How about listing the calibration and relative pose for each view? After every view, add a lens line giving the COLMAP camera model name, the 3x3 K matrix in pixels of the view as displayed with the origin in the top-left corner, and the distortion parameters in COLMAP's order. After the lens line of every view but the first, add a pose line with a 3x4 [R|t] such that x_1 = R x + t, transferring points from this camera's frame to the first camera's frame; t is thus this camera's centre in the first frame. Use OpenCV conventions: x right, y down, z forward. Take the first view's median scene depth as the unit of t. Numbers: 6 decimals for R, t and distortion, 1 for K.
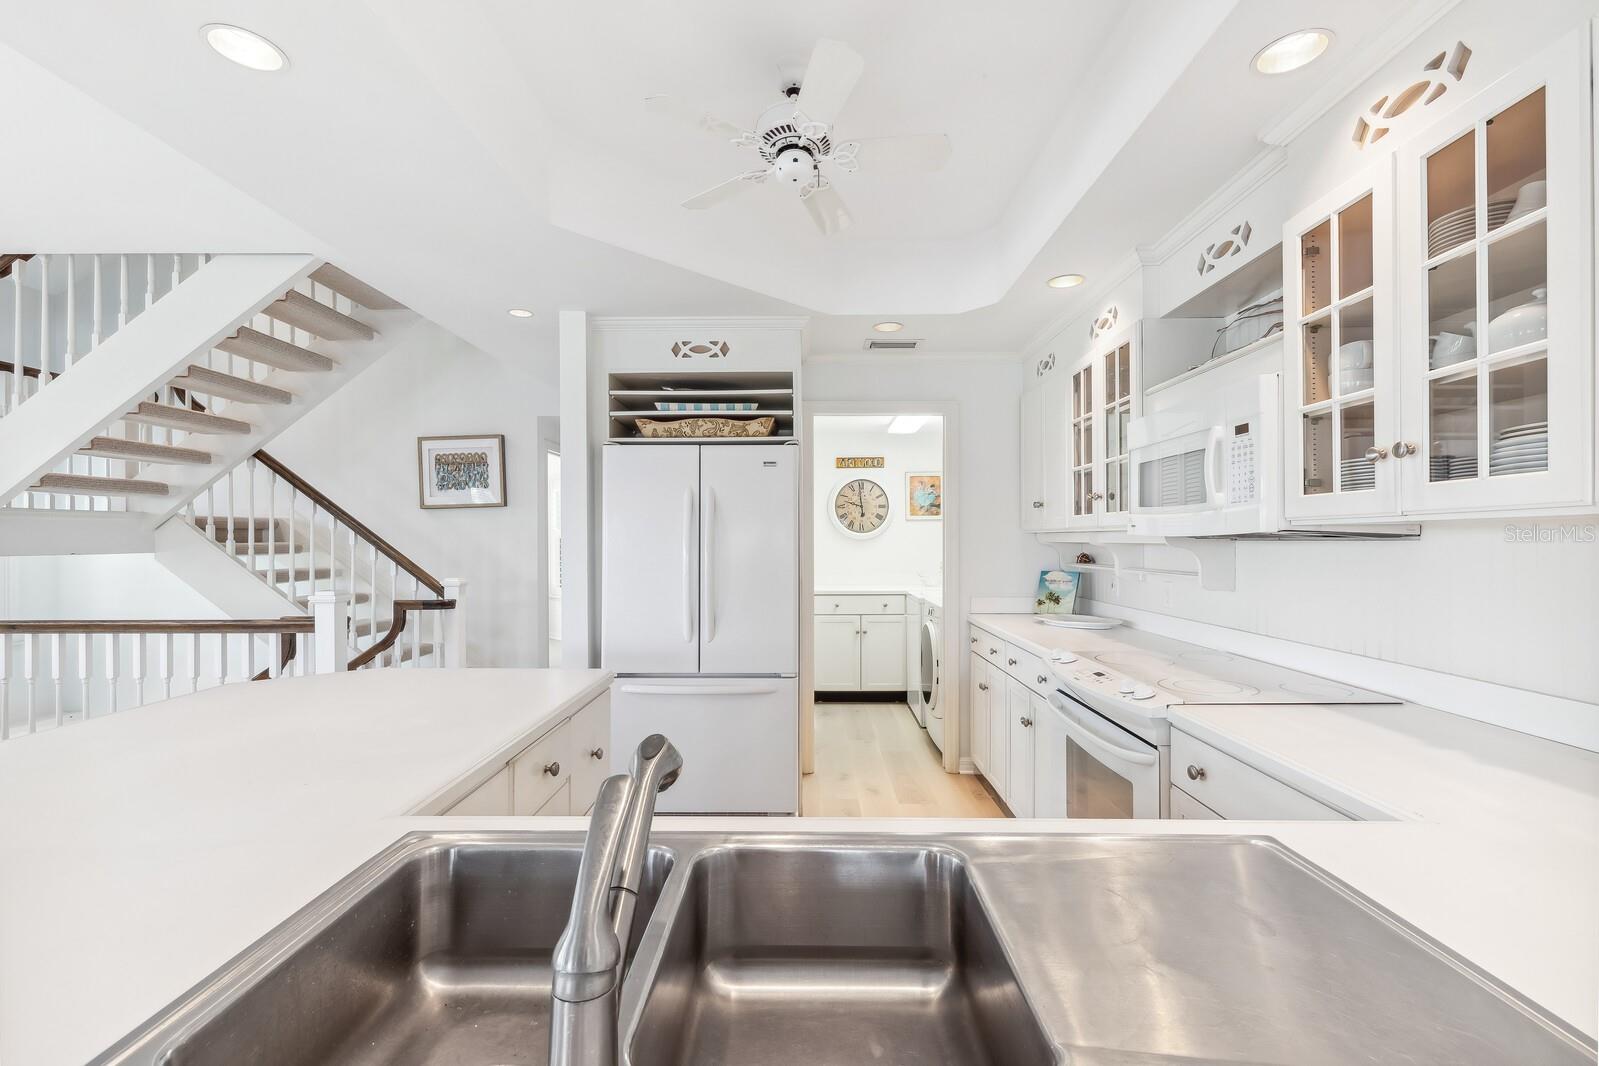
lens RADIAL K [[670.6, 0, 803.9], [0, 670.6, 545.5], [0, 0, 1]] dist [-0.003889, -0.000171]
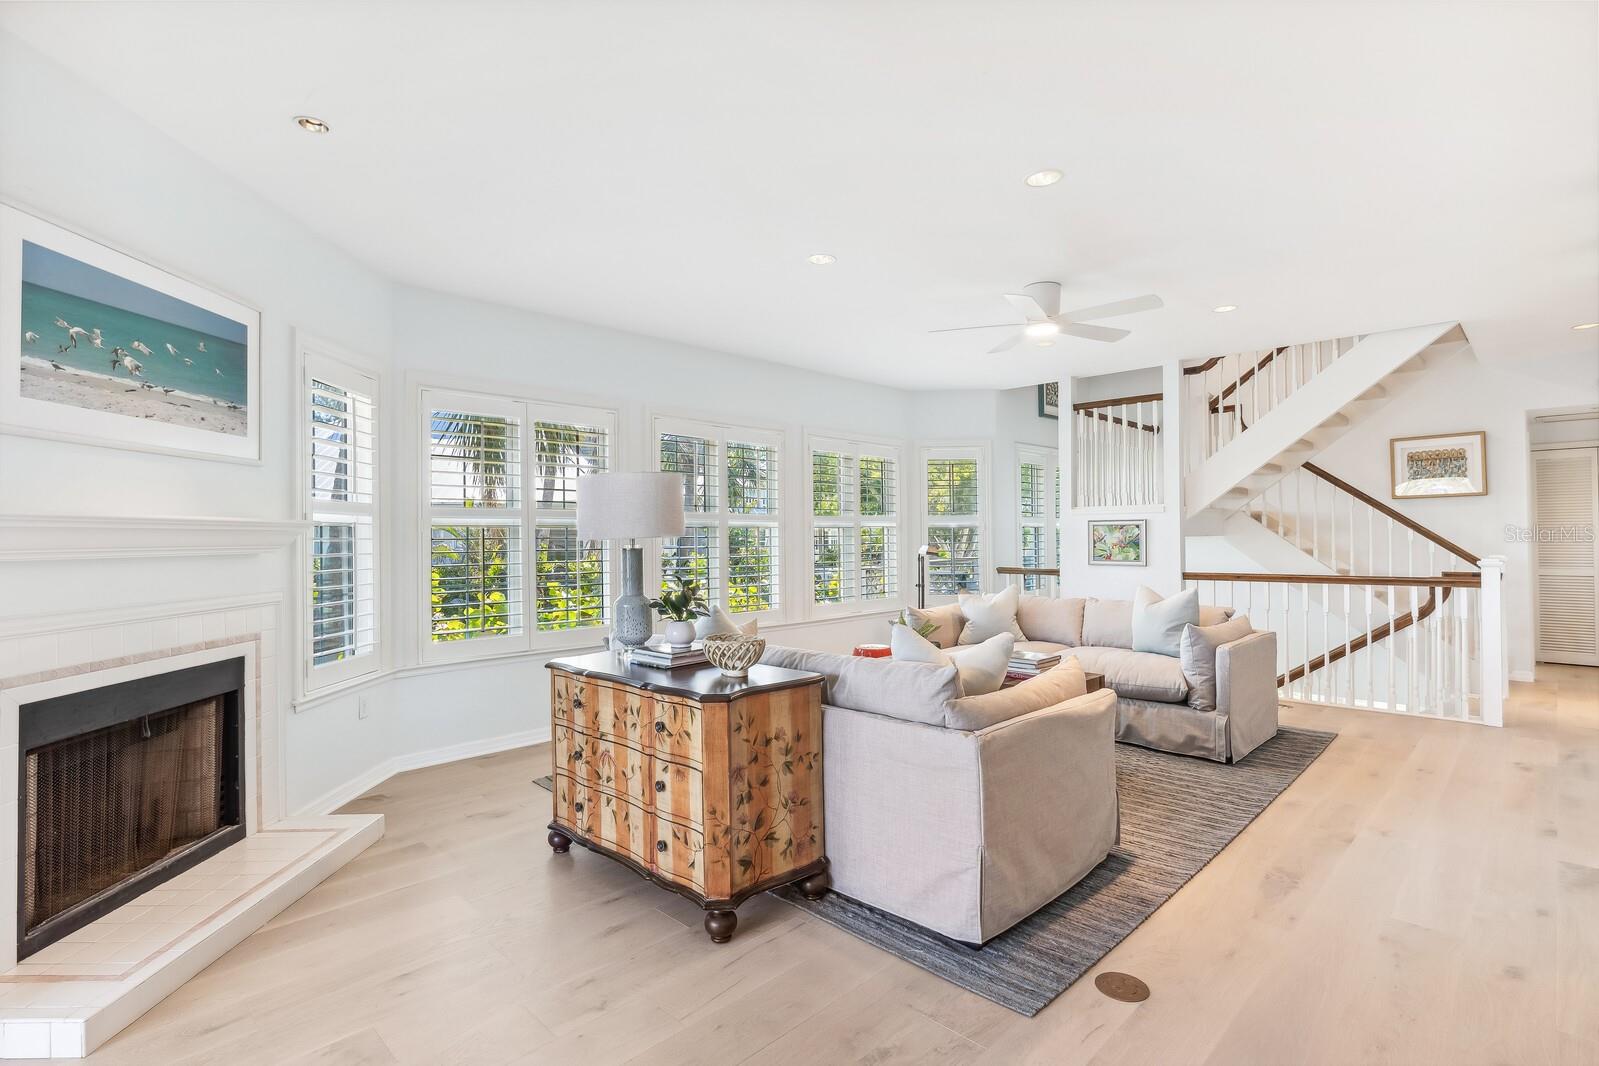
lens RADIAL K [[774.7, 0, 804.7], [0, 774.7, 538.1], [0, 0, 1]] dist [-0.014470, 0.002356]
pose [[0.720974, -0.006731, -0.692930, -0.609633], [0.002271, 0.999970, -0.007350, 0.035064], [0.692959, 0.003725, 0.720968, -1.154771]]
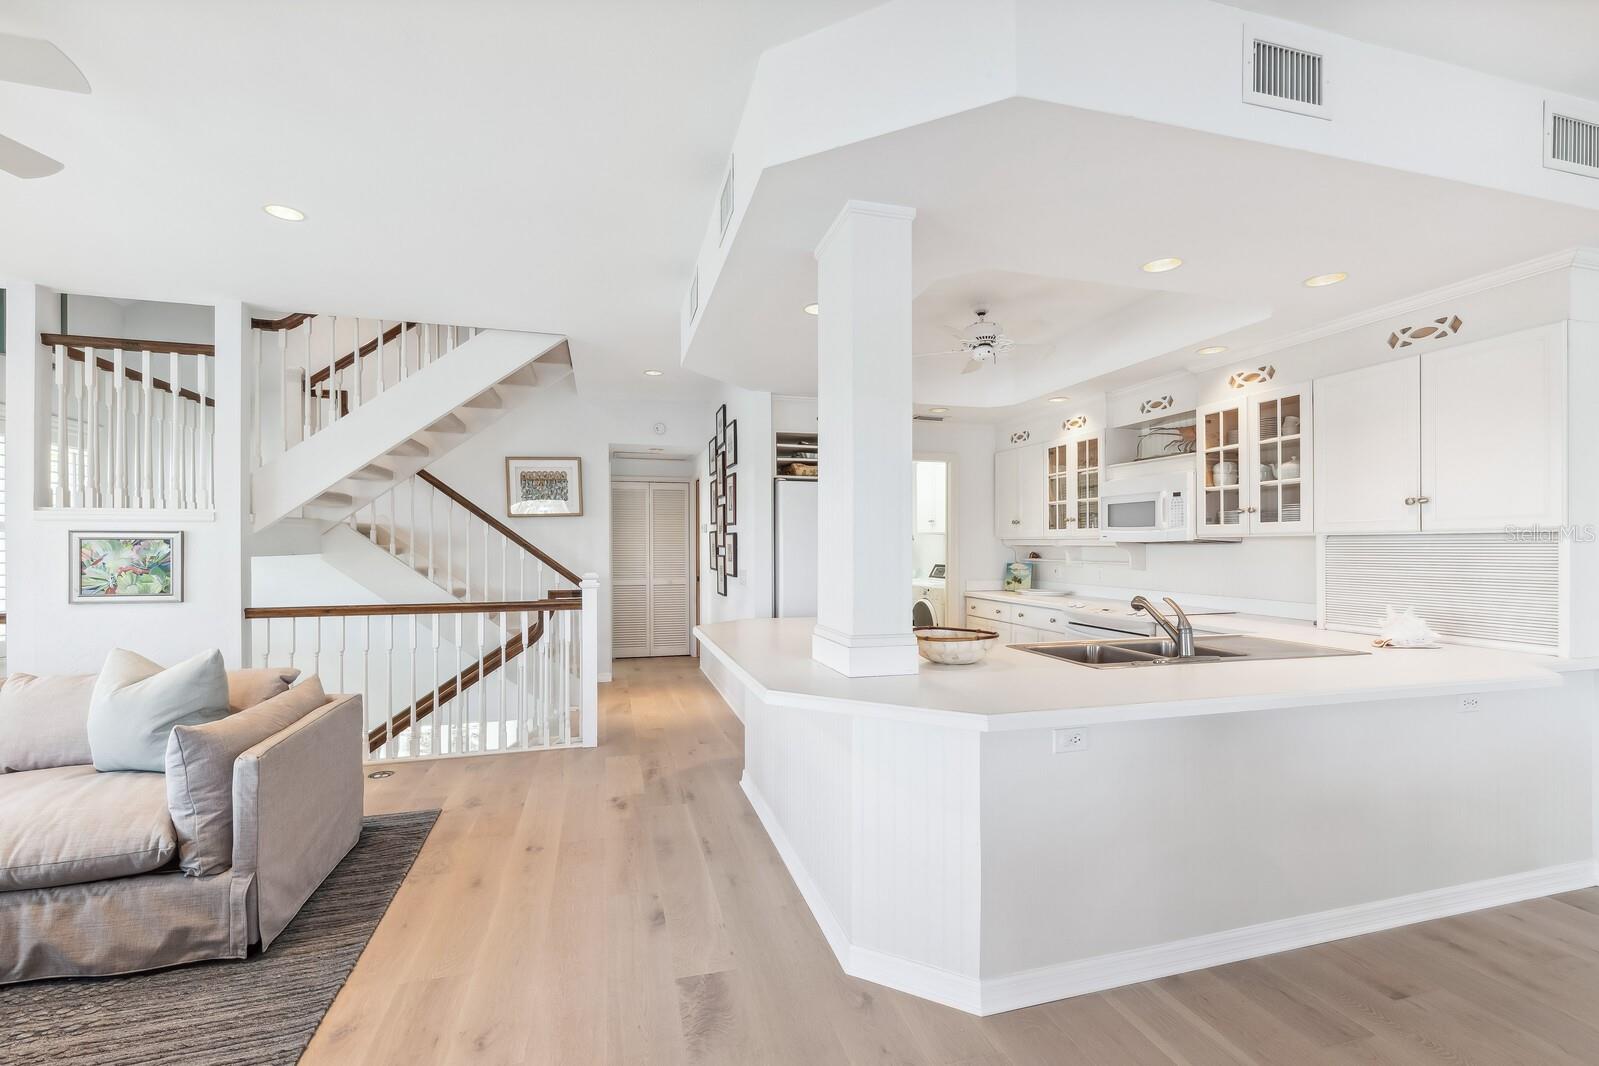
lens RADIAL K [[670.6, 0, 776.9], [0, 670.6, 539.3], [0, 0, 1]] dist [-0.003889, -0.000171]
pose [[0.965279, 0.002909, 0.261205, -0.676538], [0.000747, 0.999903, -0.013897, 0.003547], [-0.261220, 0.013609, 0.965183, -0.447417]]
